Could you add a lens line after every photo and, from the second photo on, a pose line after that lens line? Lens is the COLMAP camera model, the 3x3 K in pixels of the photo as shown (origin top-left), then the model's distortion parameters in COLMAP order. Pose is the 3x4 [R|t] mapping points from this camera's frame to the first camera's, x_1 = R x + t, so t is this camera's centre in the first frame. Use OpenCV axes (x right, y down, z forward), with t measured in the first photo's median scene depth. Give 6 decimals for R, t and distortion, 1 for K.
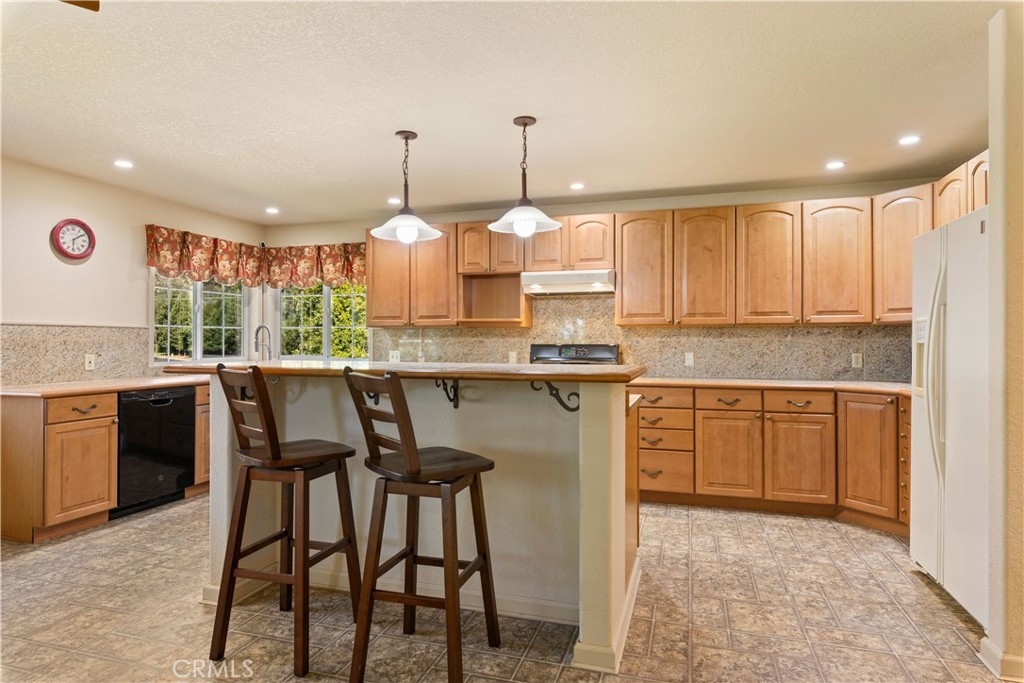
lens RADIAL K [[574.5, 0, 512.3], [0, 574.5, 342.7], [0, 0, 1]] dist [0.003324, -0.000532]
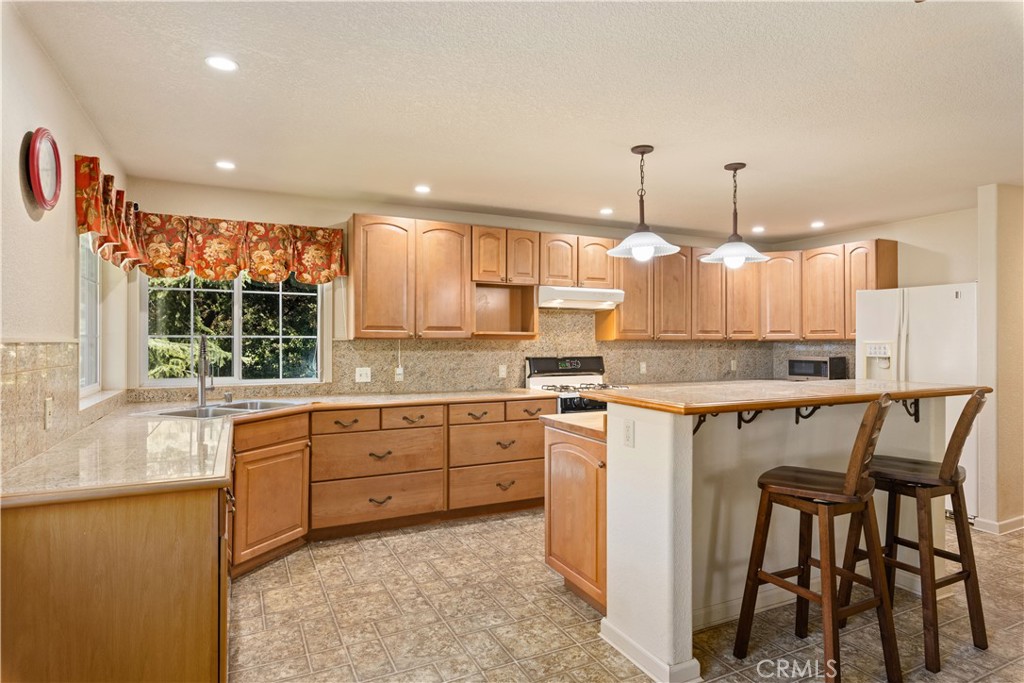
lens RADIAL K [[574.5, 0, 513.4], [0, 574.5, 340.9], [0, 0, 1]] dist [0.003324, -0.000532]
pose [[0.724579, 0.000370, 0.689192, -0.679965], [0.001474, 0.999997, -0.002087, -0.024049], [-0.689190, 0.002528, 0.724576, 0.302425]]
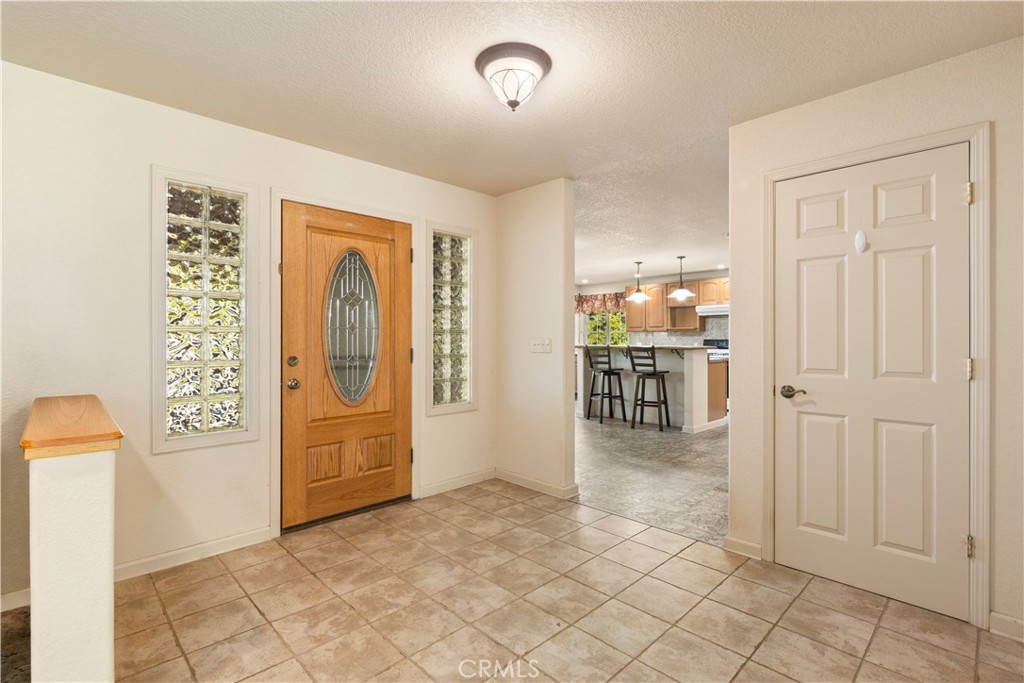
lens RADIAL K [[489.0, 0, 511.0], [0, 489.0, 340.4], [0, 0, 1]] dist [-0.000963, -0.001012]
pose [[0.879533, 0.000621, -0.475838, 0.266137], [-0.000646, 1.000000, 0.000110, 0.006160], [0.475838, 0.000211, 0.879533, -0.907551]]
